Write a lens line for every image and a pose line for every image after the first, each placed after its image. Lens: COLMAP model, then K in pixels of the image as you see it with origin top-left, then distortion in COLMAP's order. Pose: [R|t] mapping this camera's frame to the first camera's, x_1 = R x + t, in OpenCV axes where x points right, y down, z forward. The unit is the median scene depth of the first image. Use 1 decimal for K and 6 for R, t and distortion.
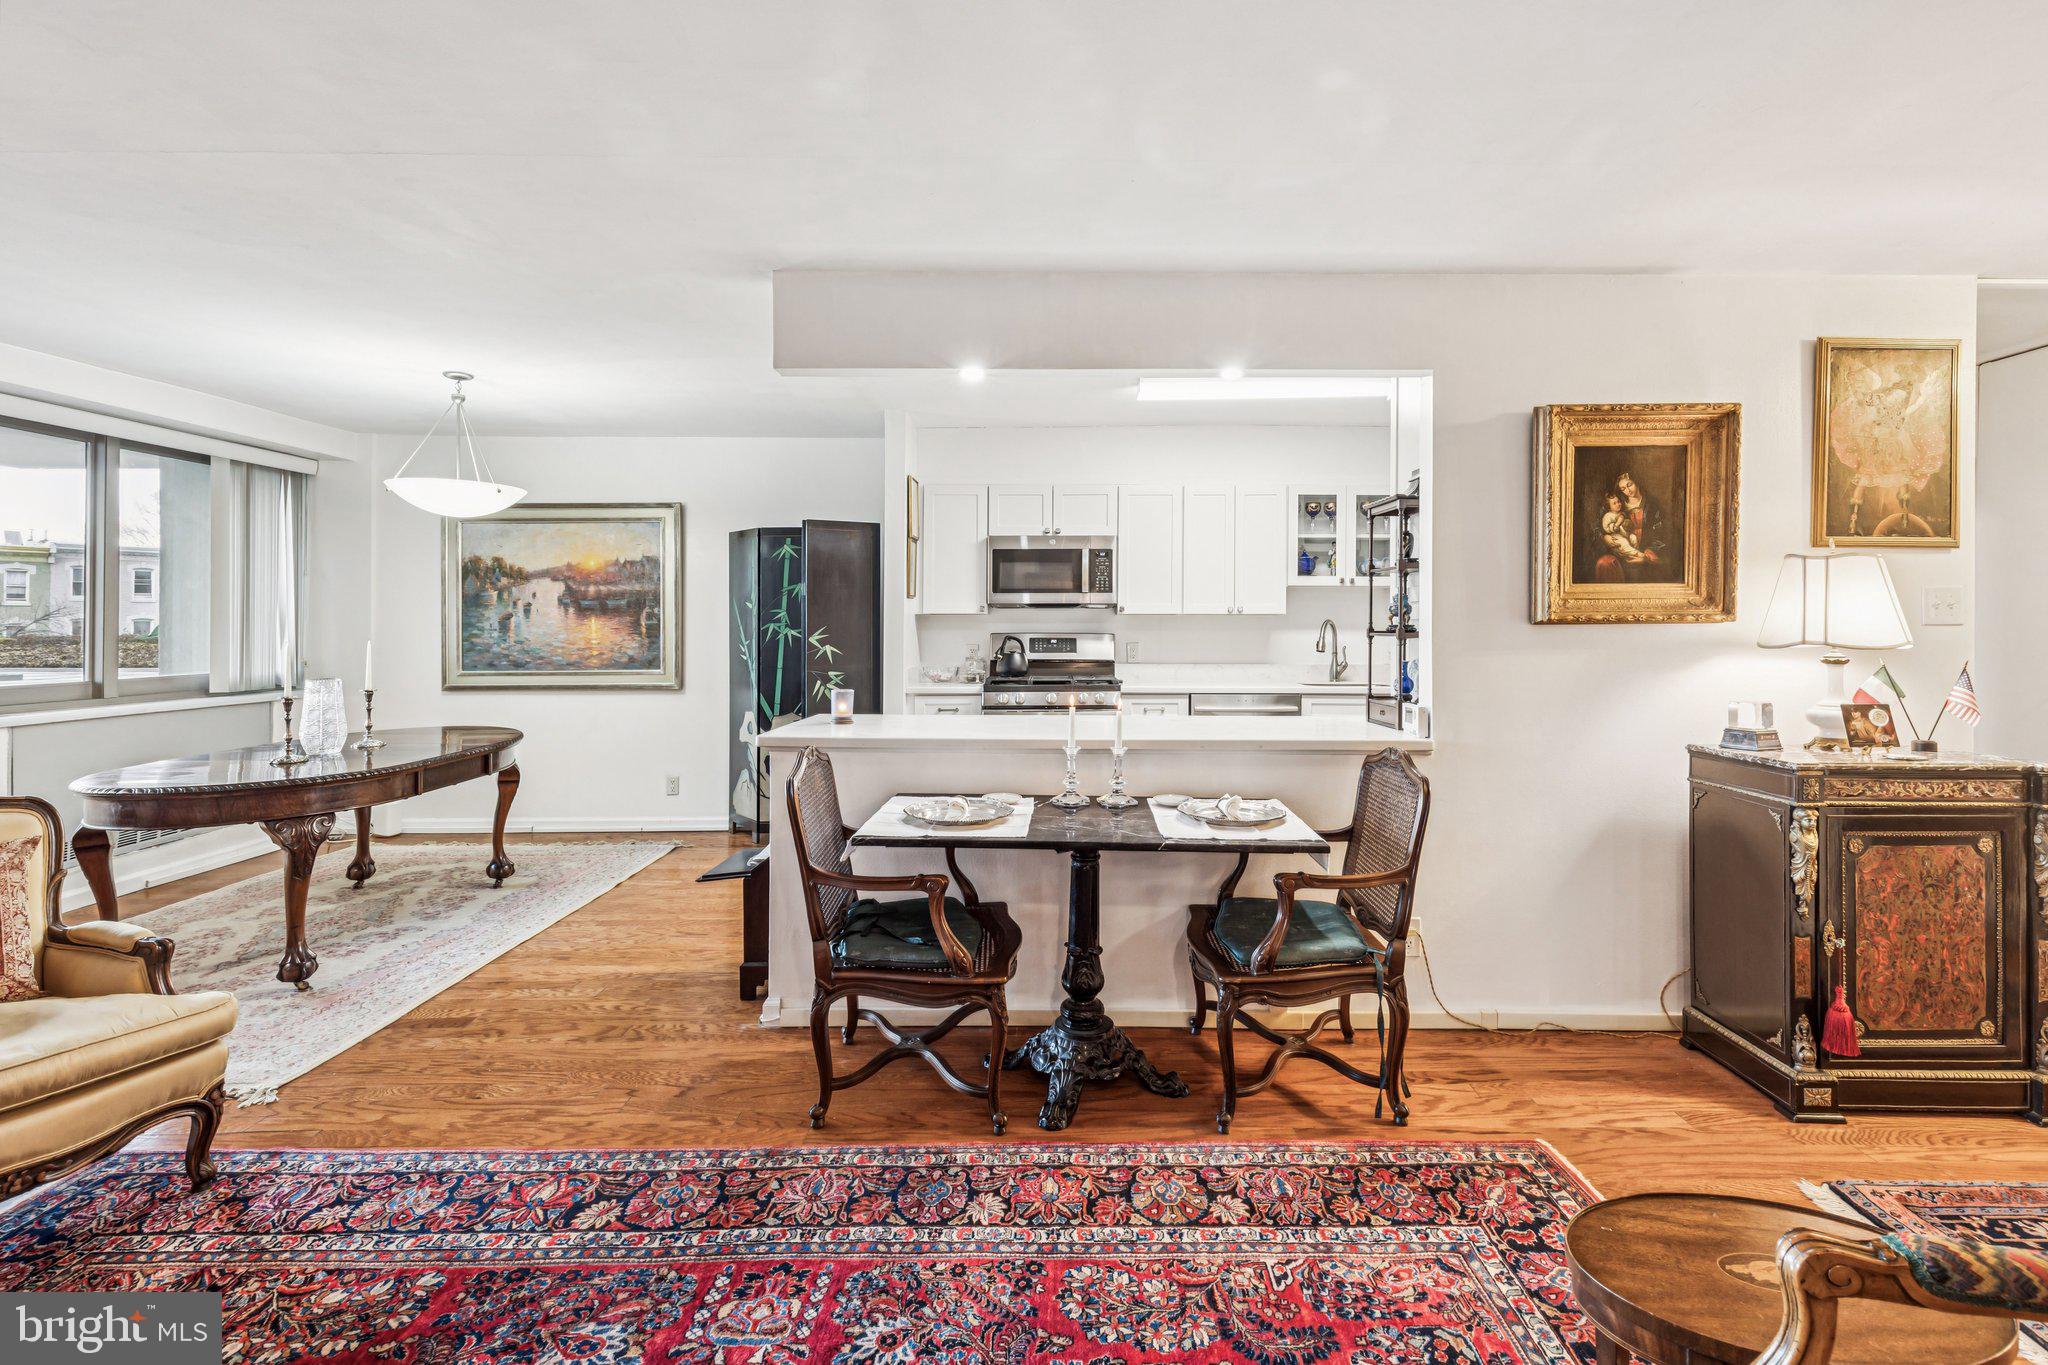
lens RADIAL K [[955.4, 0, 1059.7], [0, 955.4, 624.0], [0, 0, 1]] dist [0.005415, 0.000465]
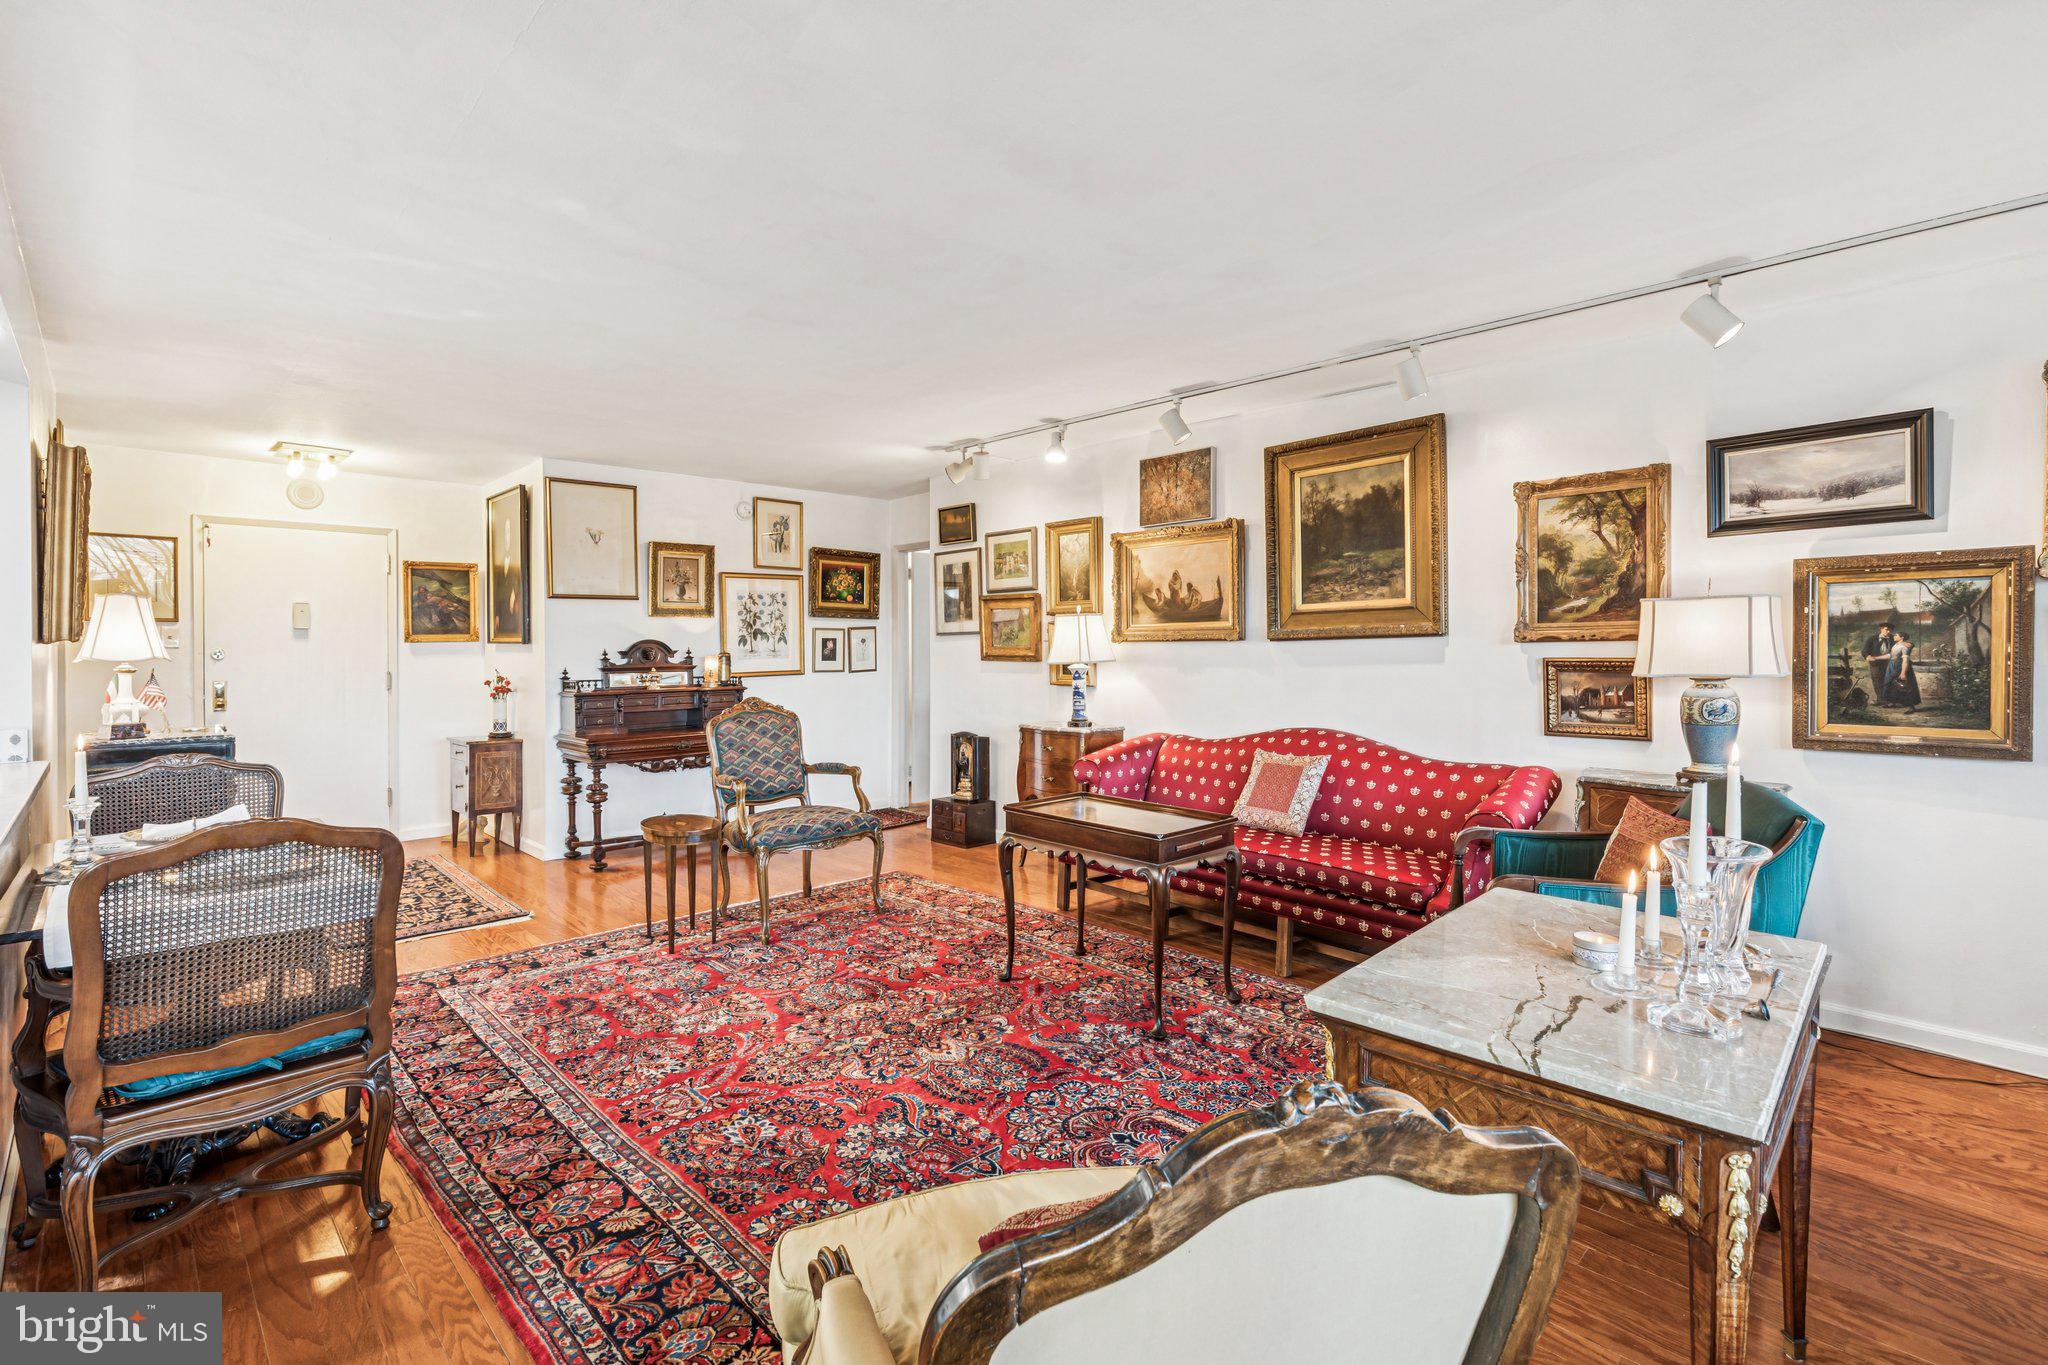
lens RADIAL K [[940.1, 0, 1017.5], [0, 940.1, 649.4], [0, 0, 1]] dist [0.010907, -0.000012]
pose [[-0.689403, -0.003556, 0.724369, -1.023613], [-0.003650, 0.999992, 0.001436, 0.000453], [-0.724369, -0.001654, -0.689410, 0.949859]]
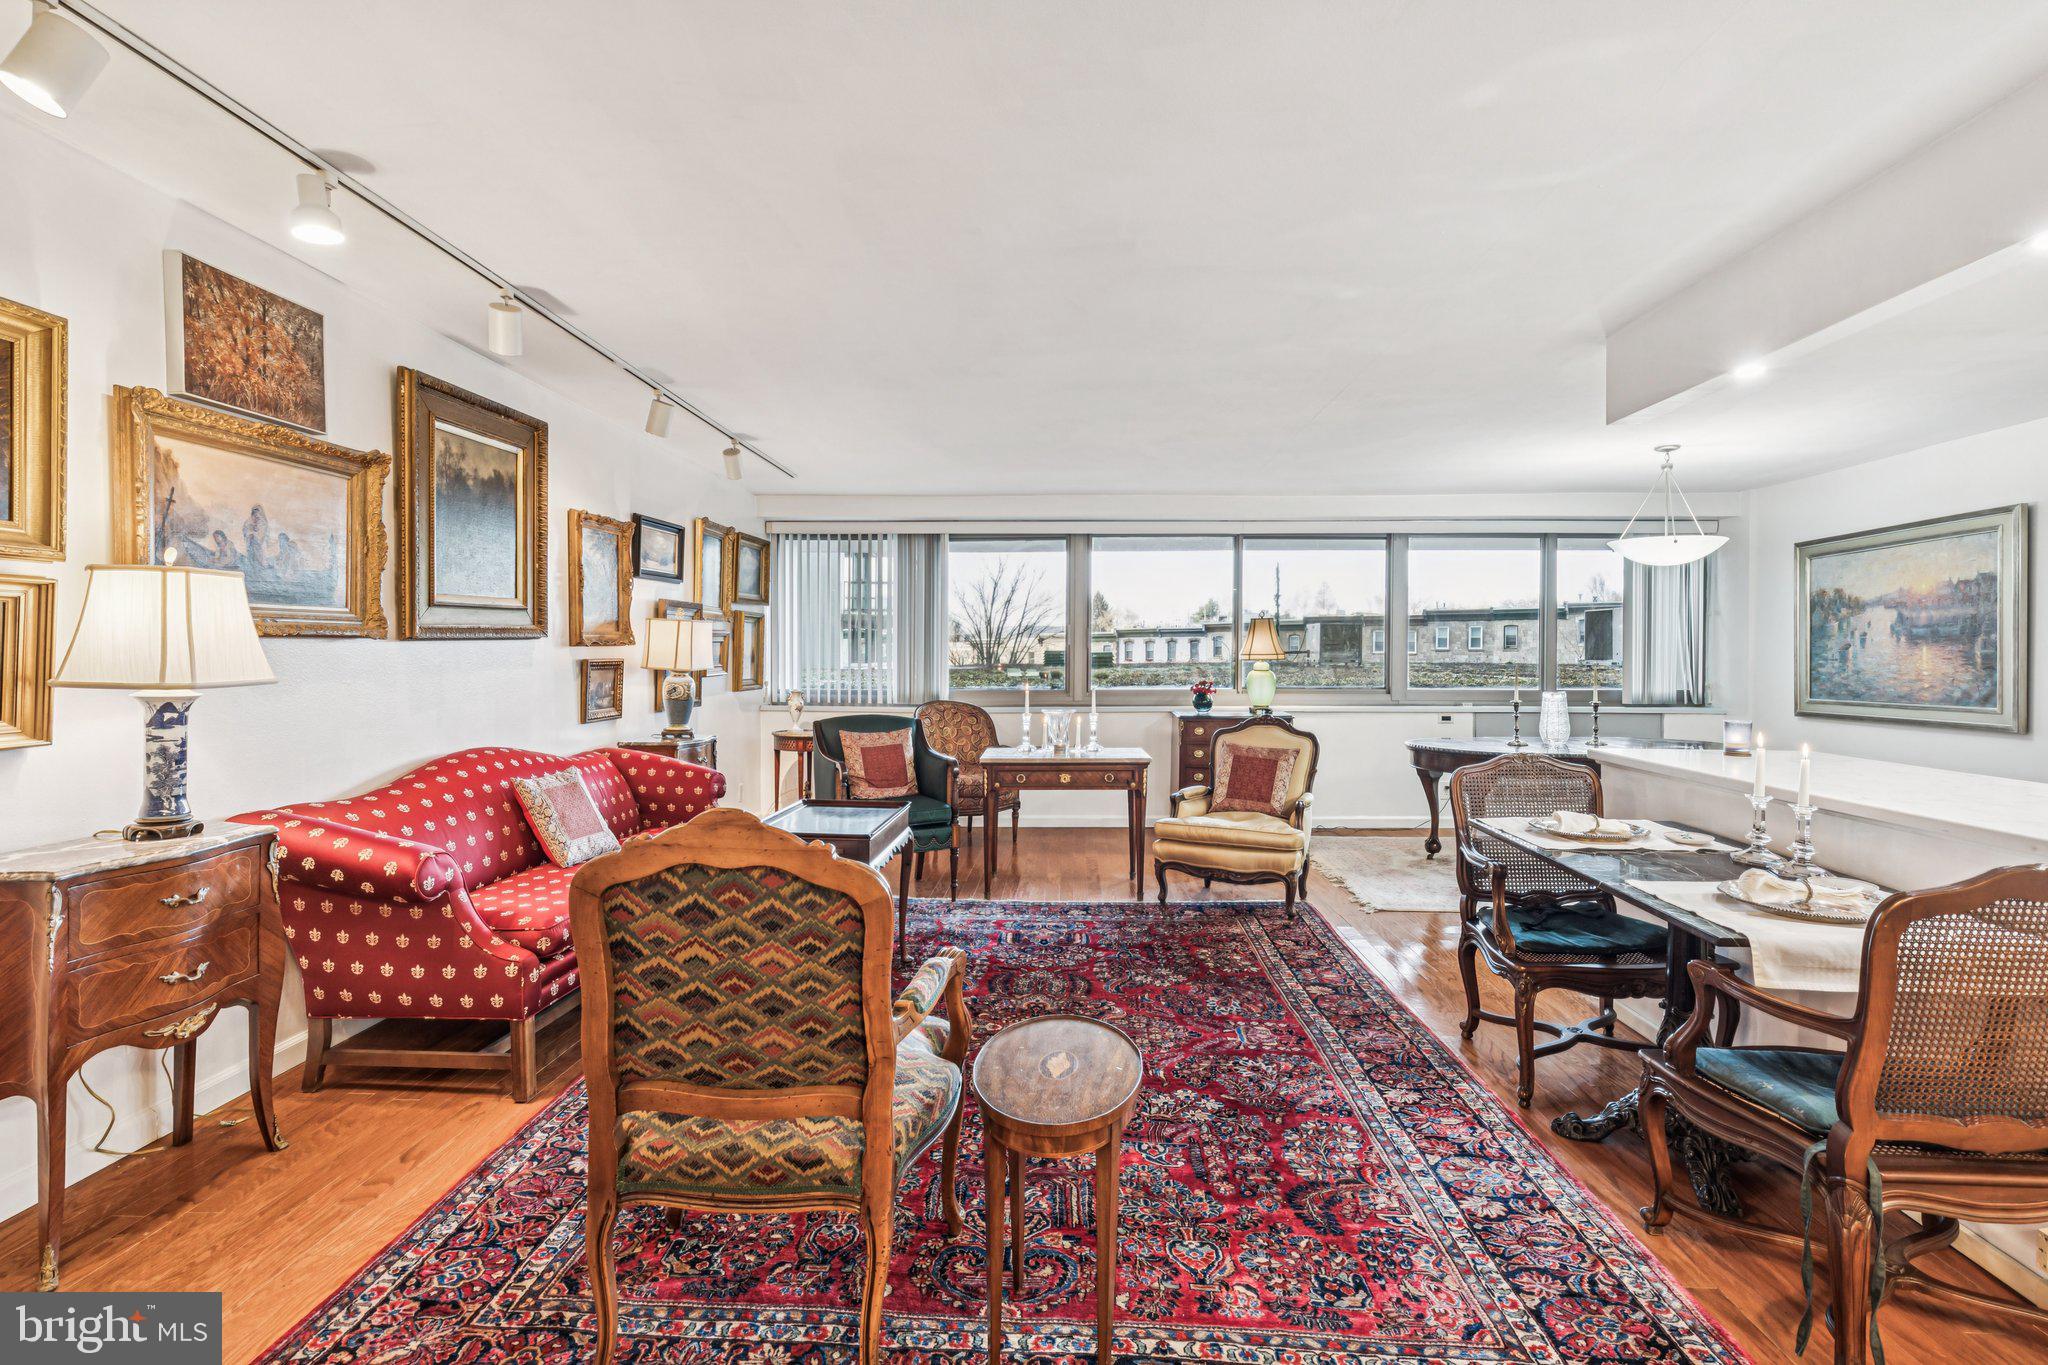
lens RADIAL K [[928.7, 0, 1037.0], [0, 928.7, 670.6], [0, 0, 1]] dist [0.000810, 0.001287]
pose [[-0.047747, 0.016553, -0.998722, 0.833860], [-0.000966, 0.999861, 0.016618, 0.003865], [0.998859, 0.001758, -0.047724, 0.384445]]
